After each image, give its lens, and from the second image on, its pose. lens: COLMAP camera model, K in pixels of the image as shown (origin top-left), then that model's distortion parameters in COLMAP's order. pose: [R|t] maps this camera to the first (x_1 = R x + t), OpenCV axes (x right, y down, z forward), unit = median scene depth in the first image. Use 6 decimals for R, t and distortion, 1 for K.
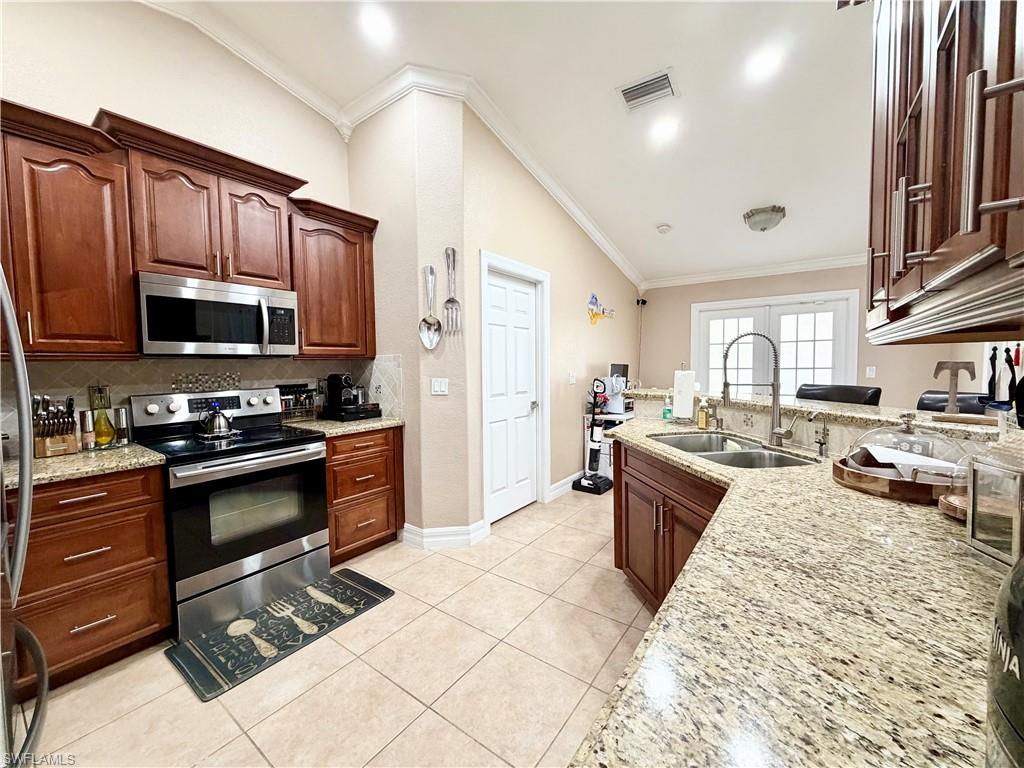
lens RADIAL K [[408.1, 0, 509.2], [0, 408.1, 385.4], [0, 0, 1]] dist [-0.000524, -0.000331]
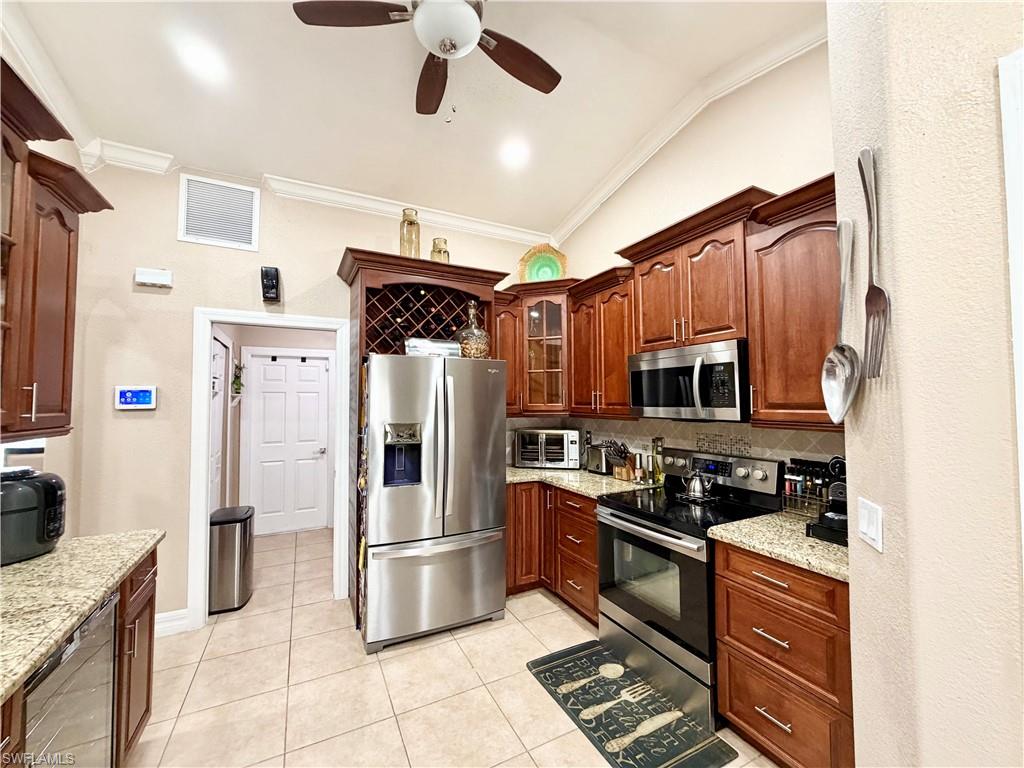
lens RADIAL K [[408.1, 0, 509.2], [0, 408.1, 385.4], [0, 0, 1]] dist [-0.000524, -0.000331]
pose [[-0.453073, -0.019684, -0.891256, 0.447767], [-0.037486, 0.999293, -0.003014, -0.153724], [0.890685, 0.032044, -0.453491, 1.208800]]
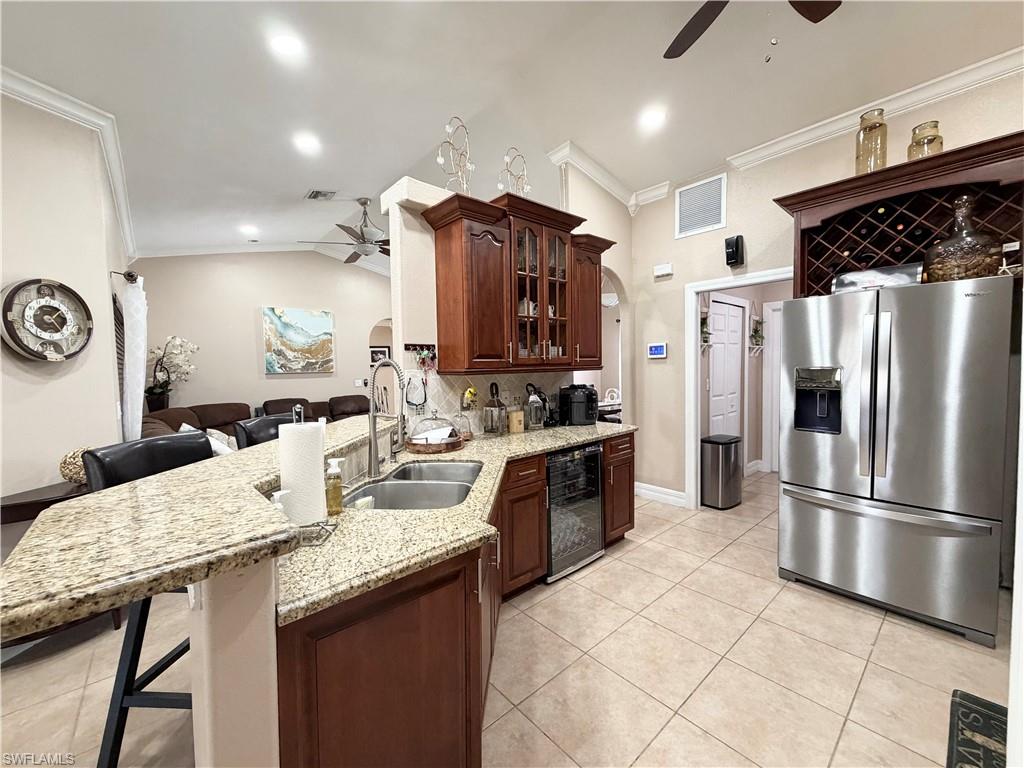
lens RADIAL K [[408.1, 0, 509.2], [0, 408.1, 385.4], [0, 0, 1]] dist [-0.000524, -0.000331]
pose [[-0.974202, 0.022915, 0.224510, 0.106362], [0.046471, 0.993881, 0.100206, -0.141139], [-0.220840, 0.108054, -0.969306, 1.706716]]
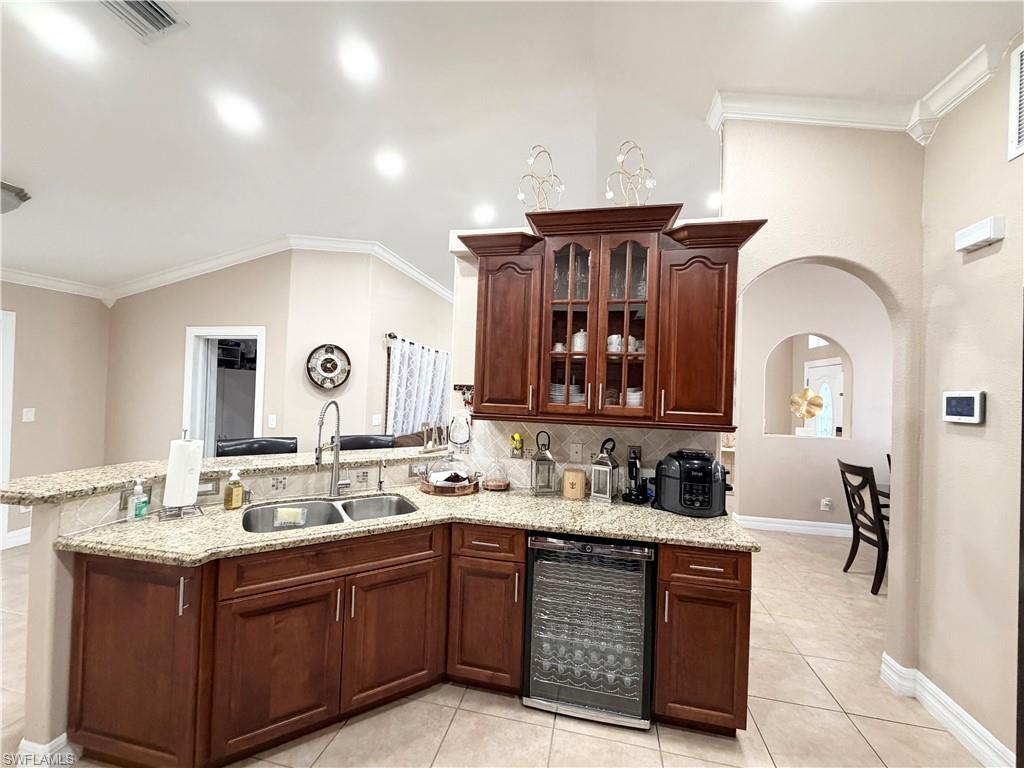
lens RADIAL K [[408.1, 0, 509.2], [0, 408.1, 385.4], [0, 0, 1]] dist [-0.000524, -0.000331]
pose [[-0.402850, 0.010477, 0.915206, -0.579733], [0.022174, 0.999753, -0.001684, -0.146849], [-0.914997, 0.019615, -0.402982, 0.929594]]
